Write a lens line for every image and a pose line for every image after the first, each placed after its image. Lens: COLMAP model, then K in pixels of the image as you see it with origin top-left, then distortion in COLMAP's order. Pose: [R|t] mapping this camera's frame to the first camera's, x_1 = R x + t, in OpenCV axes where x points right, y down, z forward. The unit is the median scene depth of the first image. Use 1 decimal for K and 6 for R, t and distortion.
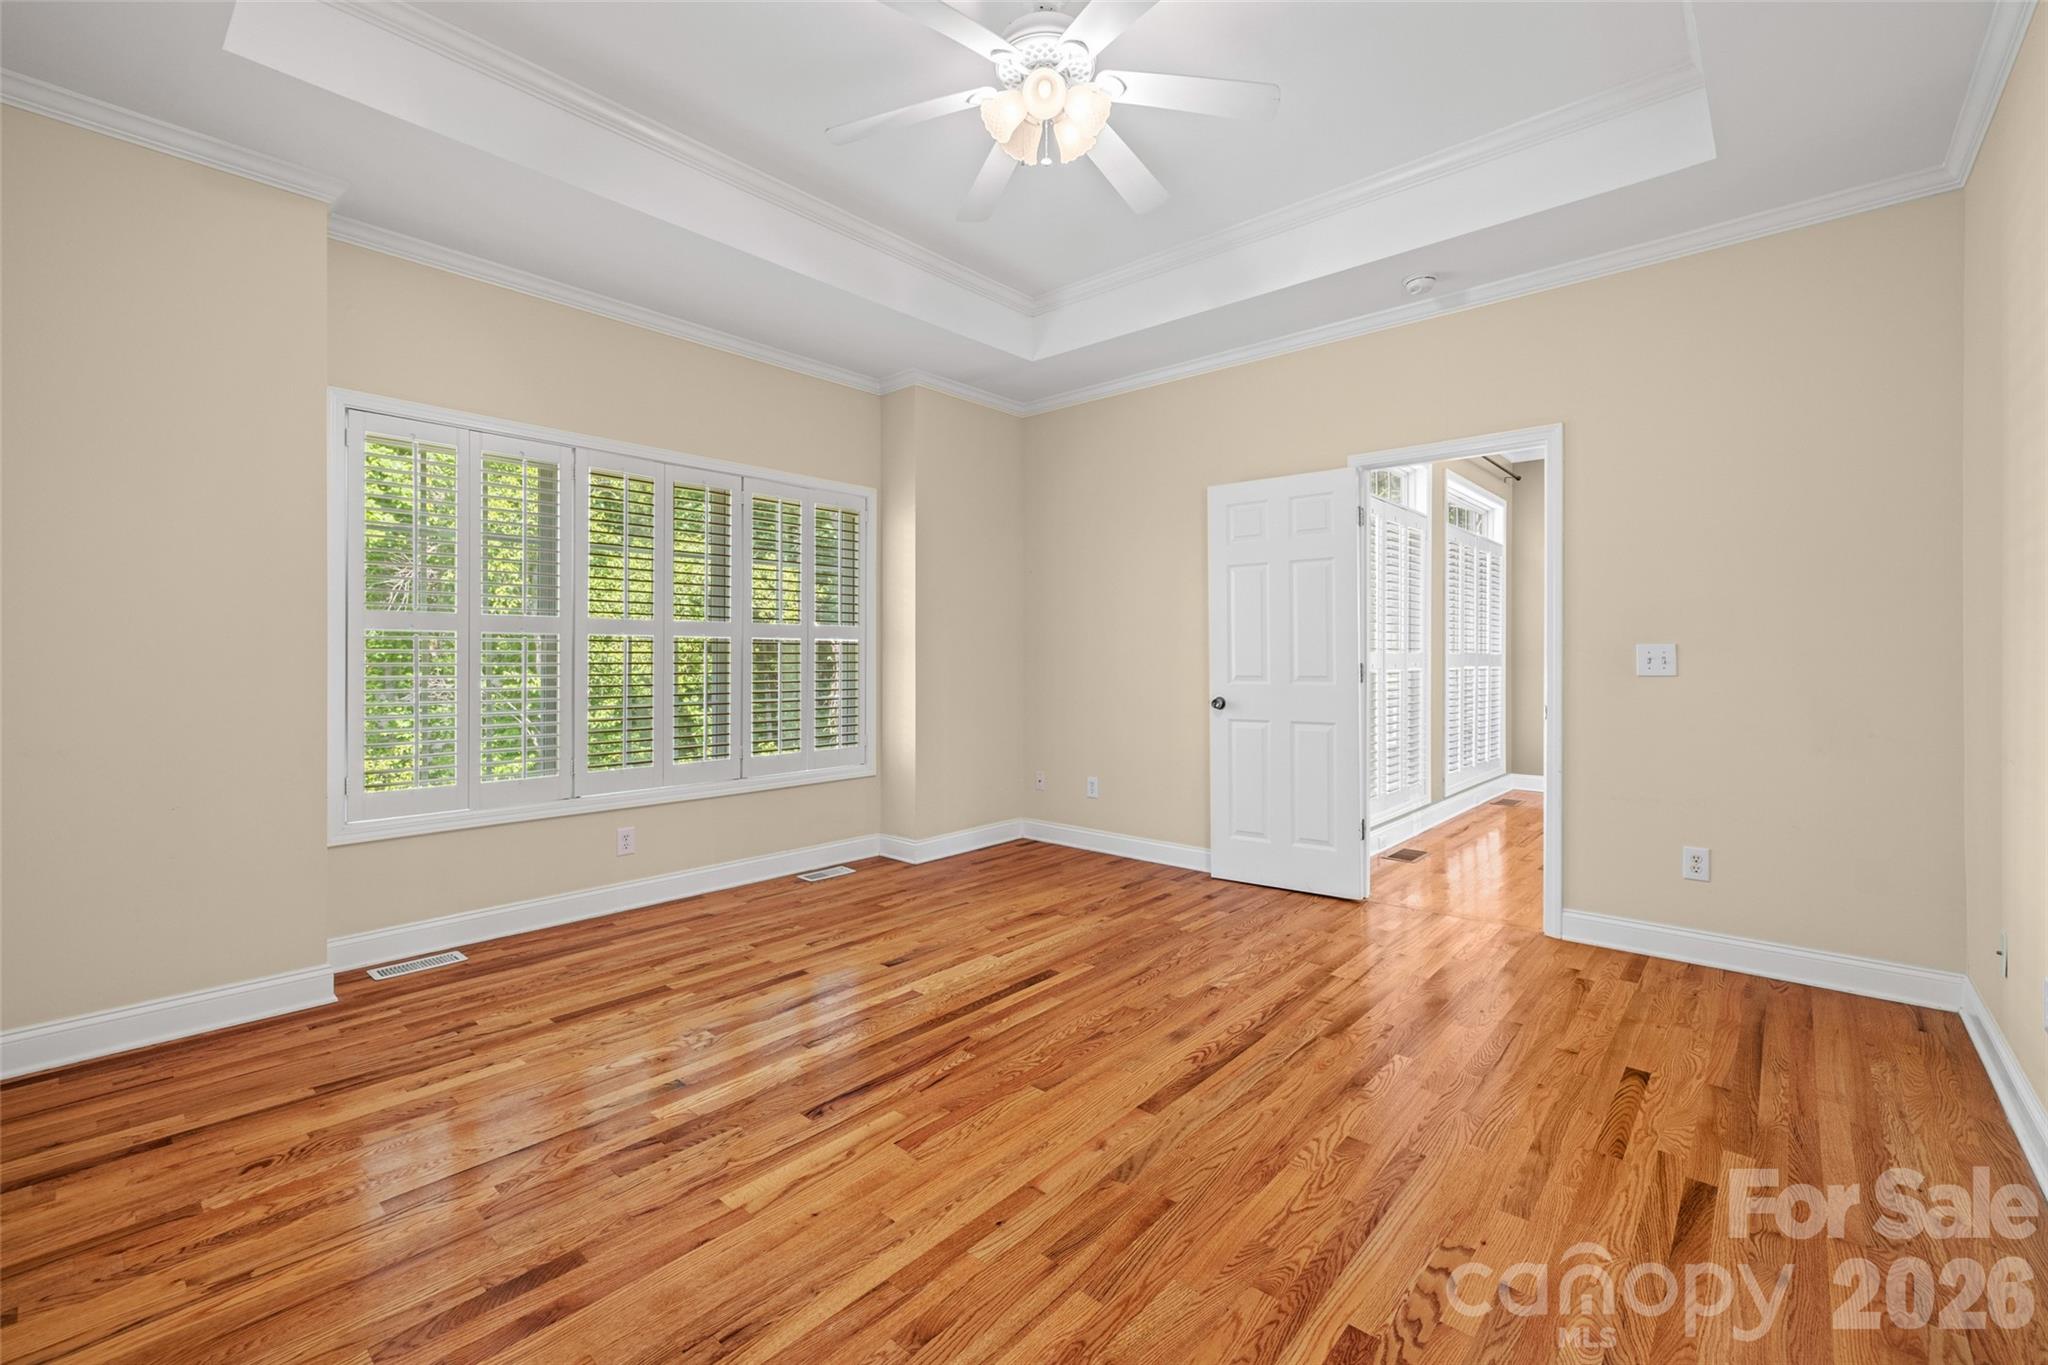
lens RADIAL K [[861.5, 0, 1012.2], [0, 861.5, 663.9], [0, 0, 1]] dist [-0.001396, 0.000222]
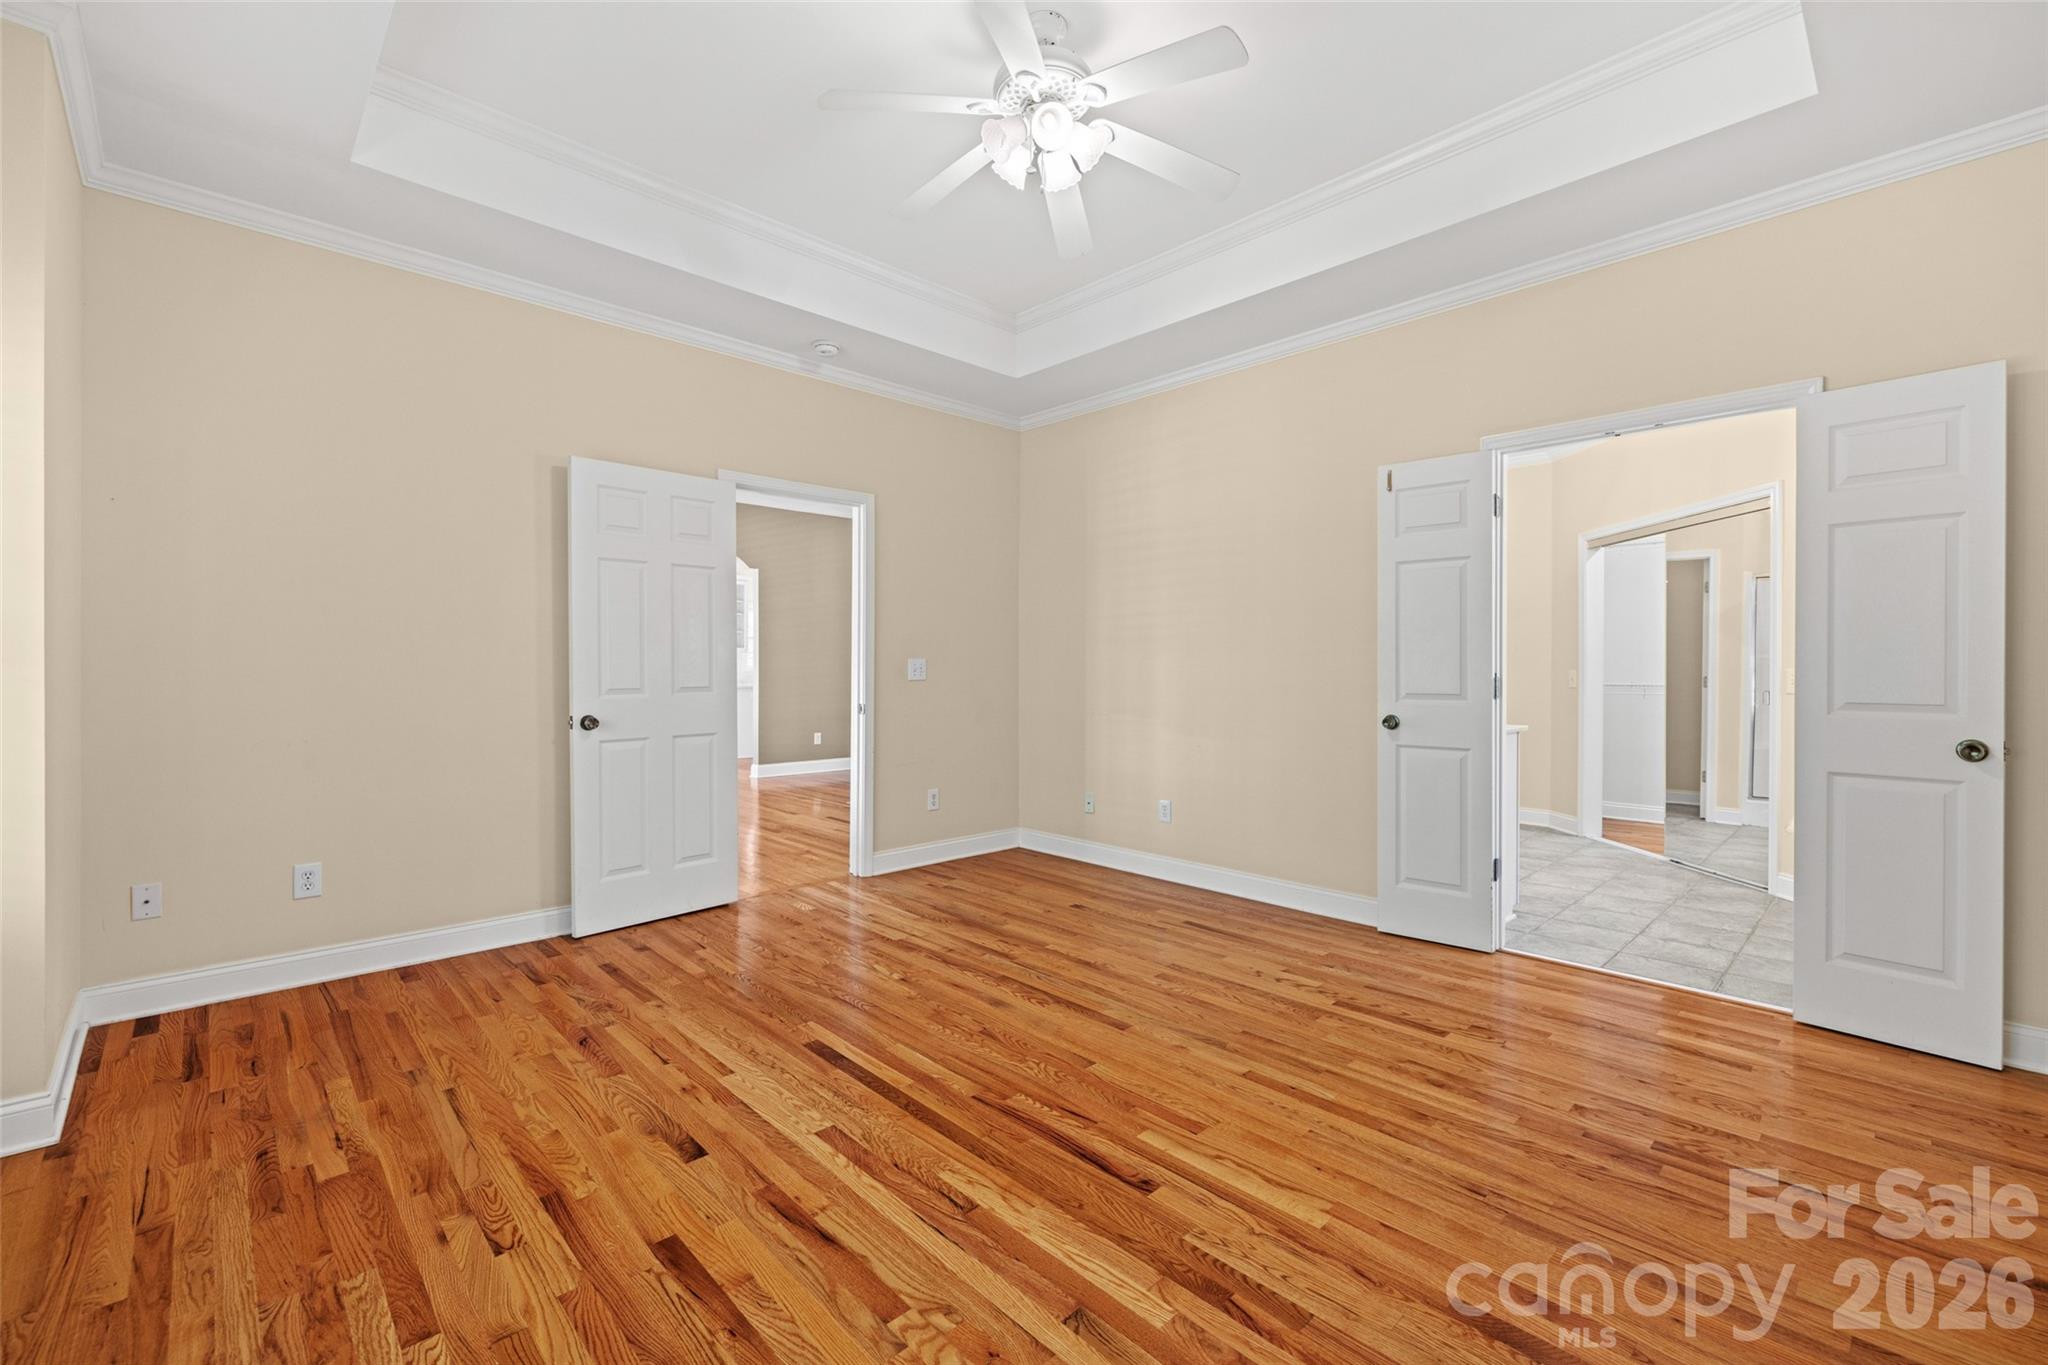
lens RADIAL K [[861.5, 0, 1024.4], [0, 861.5, 674.7], [0, 0, 1]] dist [-0.001396, 0.000222]
pose [[0.075760, -0.008251, 0.997092, -0.823415], [0.004915, 0.999957, 0.007901, -0.007516], [-0.997114, 0.004302, 0.075797, 0.778945]]
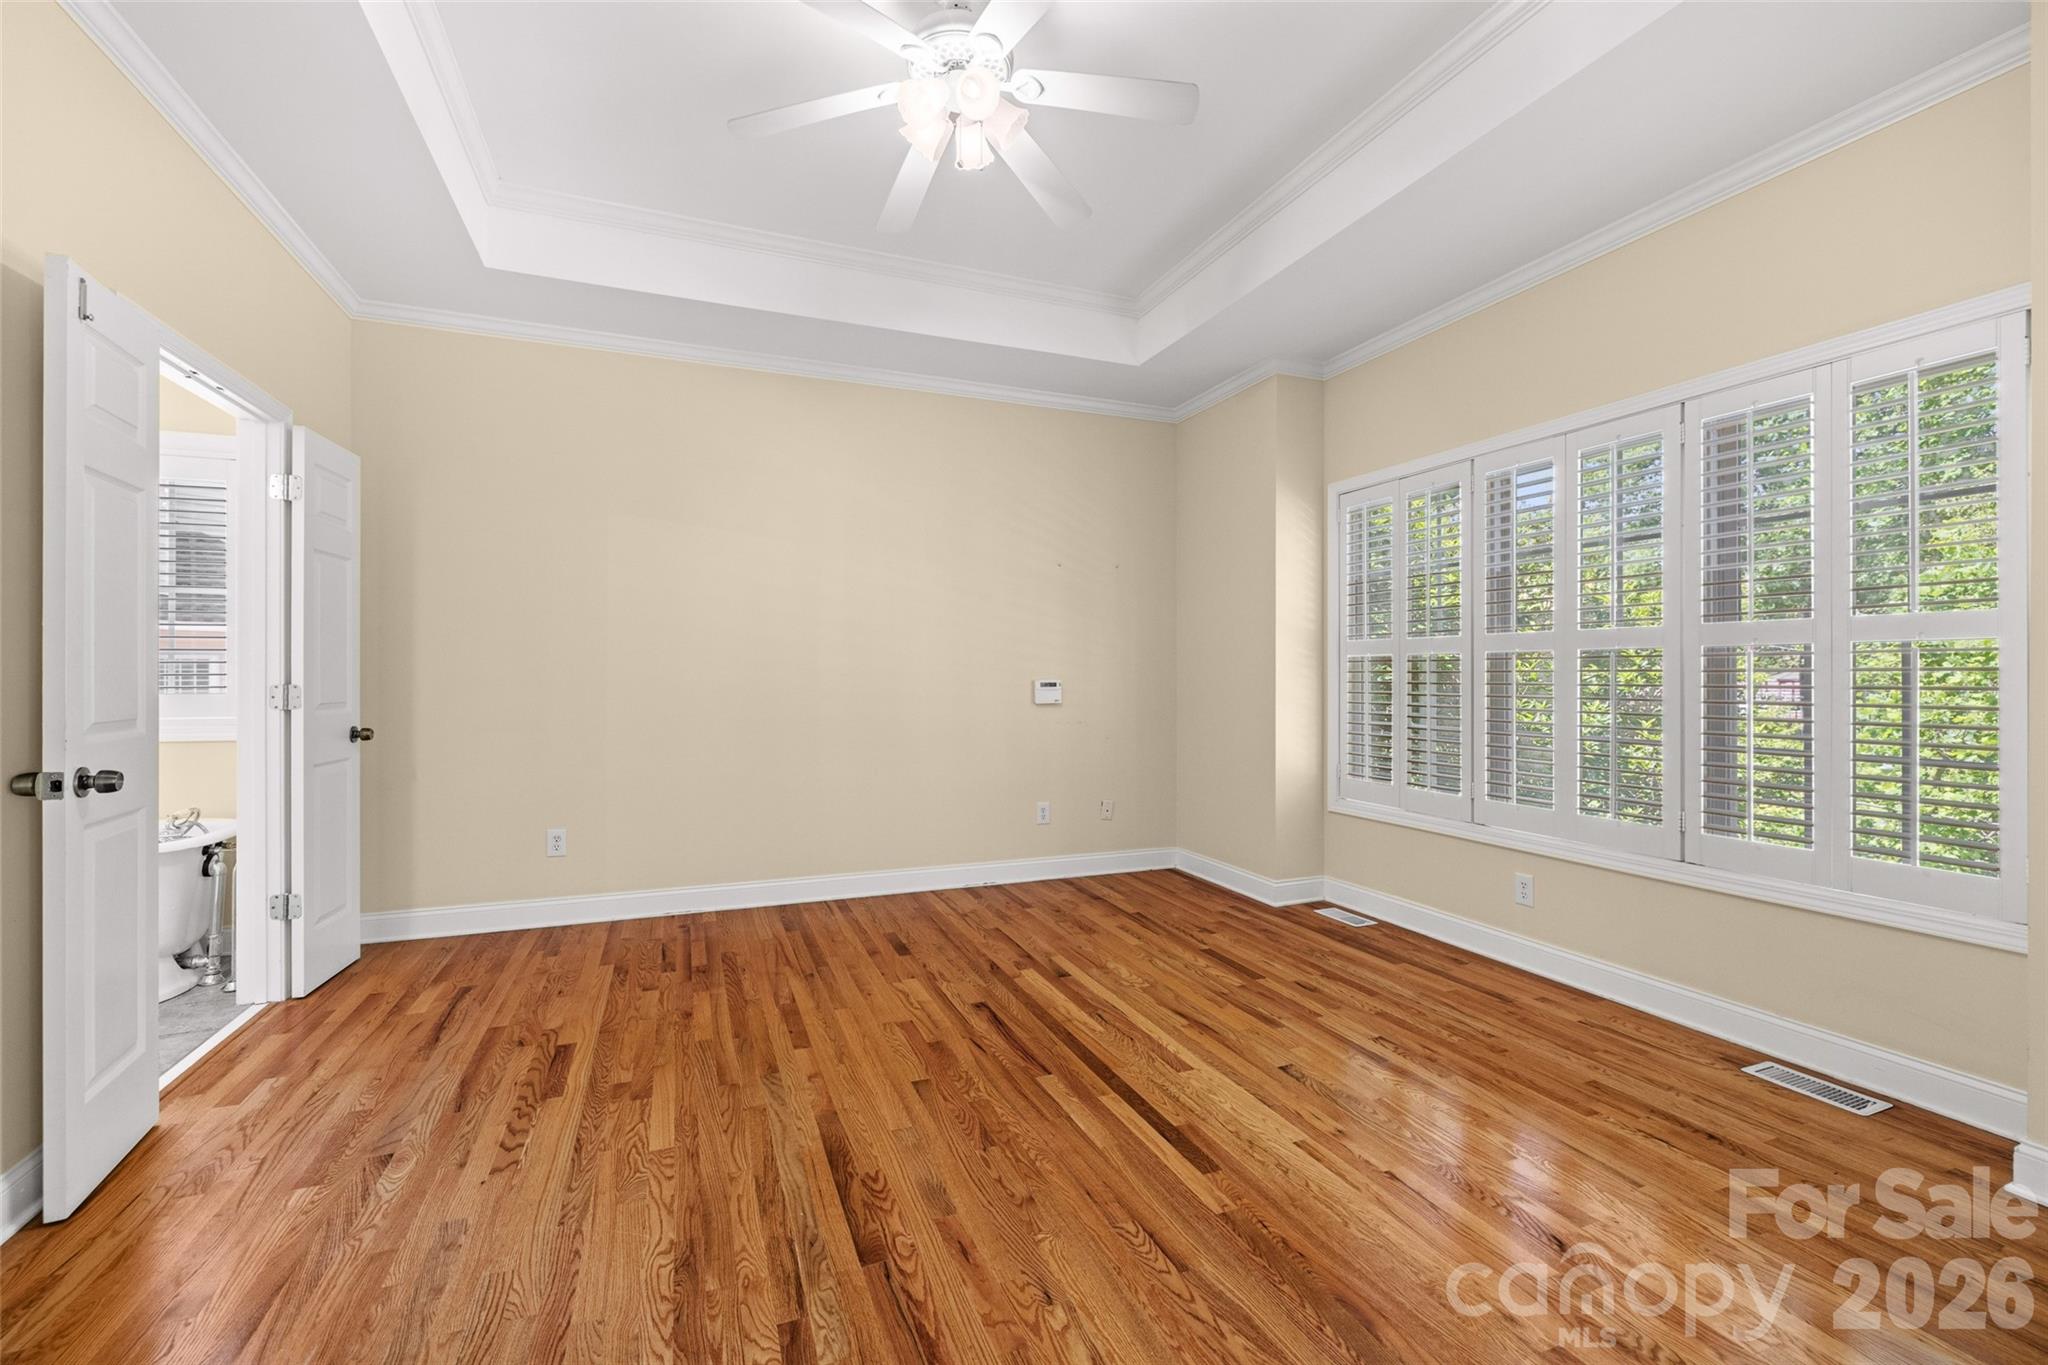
lens RADIAL K [[861.5, 0, 1033.2], [0, 861.5, 678.8], [0, 0, 1]] dist [-0.001396, 0.000222]
pose [[-0.430132, 0.002300, -0.902763, 0.726825], [-0.008100, 0.999947, 0.006407, -0.009783], [0.902730, 0.010068, -0.430090, 1.232884]]
